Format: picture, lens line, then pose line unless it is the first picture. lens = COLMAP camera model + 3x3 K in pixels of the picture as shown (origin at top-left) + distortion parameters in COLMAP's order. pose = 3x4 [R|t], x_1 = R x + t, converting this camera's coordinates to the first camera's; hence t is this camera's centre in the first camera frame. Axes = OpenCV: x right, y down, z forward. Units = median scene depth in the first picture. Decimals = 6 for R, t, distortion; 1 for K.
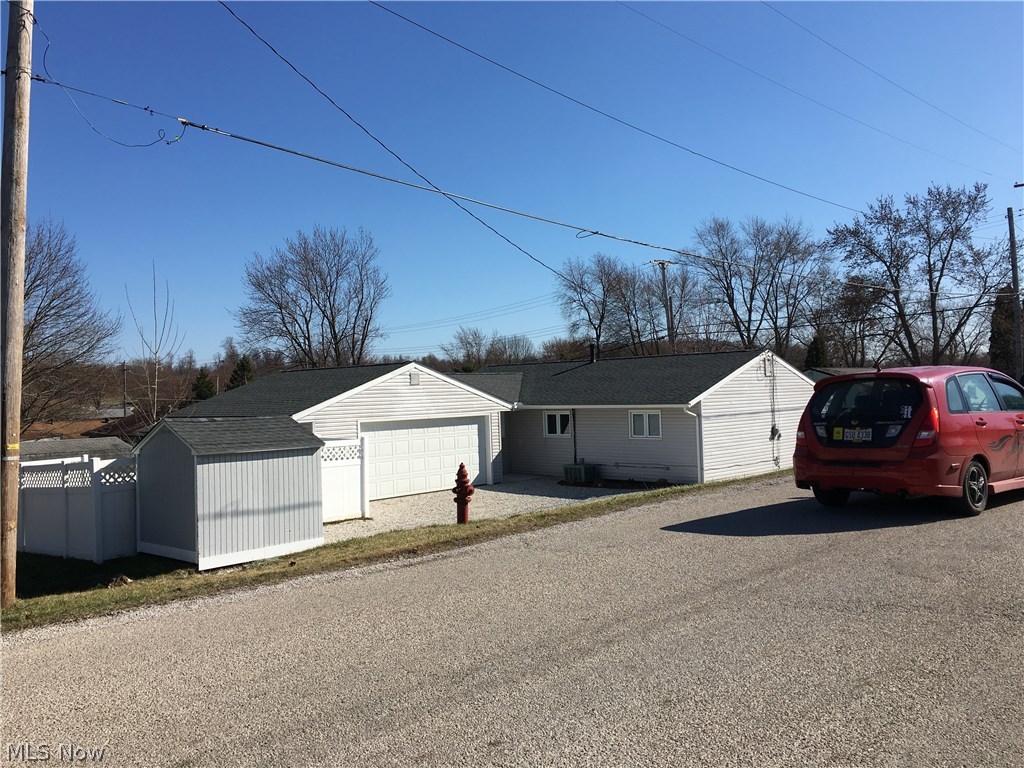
lens RADIAL K [[866.9, 0, 512.0], [0, 866.9, 384.0], [0, 0, 1]] dist [0.049370, -0.006253]
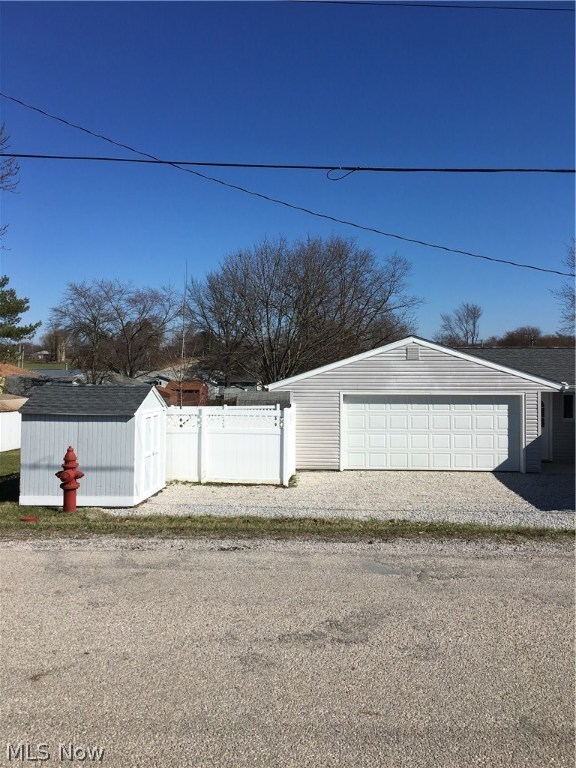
lens RADIAL K [[650.2, 0, 290.8], [0, 650.2, 379.3], [0, 0, 1]] dist [0.049370, -0.006253]
pose [[0.634532, 0.046495, -0.771497, 0.388887], [-0.012391, 0.998673, 0.049994, -0.012569], [0.772797, -0.022163, 0.634266, 0.447257]]
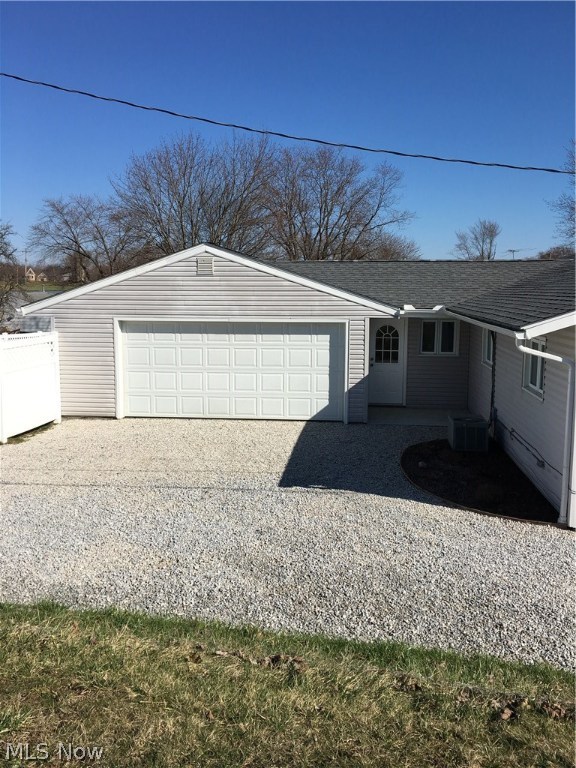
lens RADIAL K [[648.9, 0, 289.7], [0, 648.9, 369.7], [0, 0, 1]] dist [0.074672, -0.090264]
pose [[0.593596, 0.130240, -0.794154, 0.405534], [-0.011390, 0.988078, 0.153530, -0.005643], [0.804682, -0.082090, 0.588003, 0.760560]]
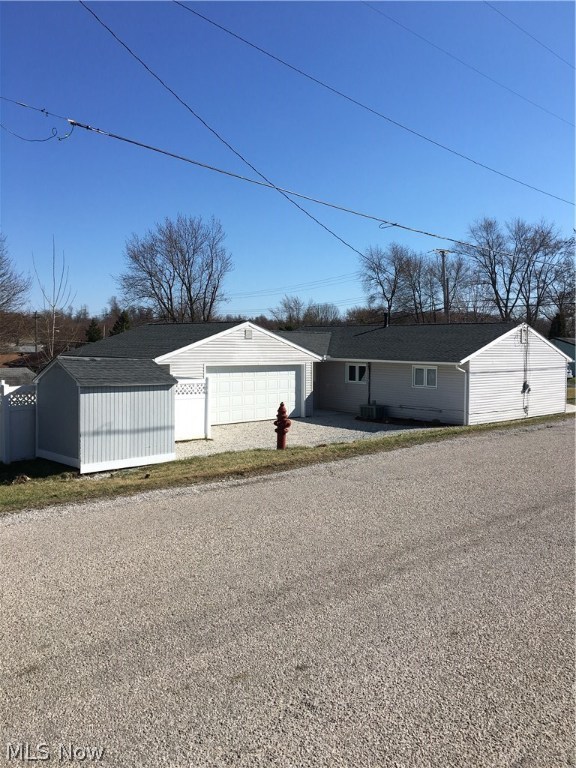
lens RADIAL K [[650.2, 0, 290.8], [0, 650.2, 379.3], [0, 0, 1]] dist [0.049370, -0.006253]
pose [[0.997987, 0.044273, -0.045409, -0.001666], [-0.041410, 0.997208, 0.062144, -0.001873], [0.048033, -0.060138, 0.997034, 0.025216]]
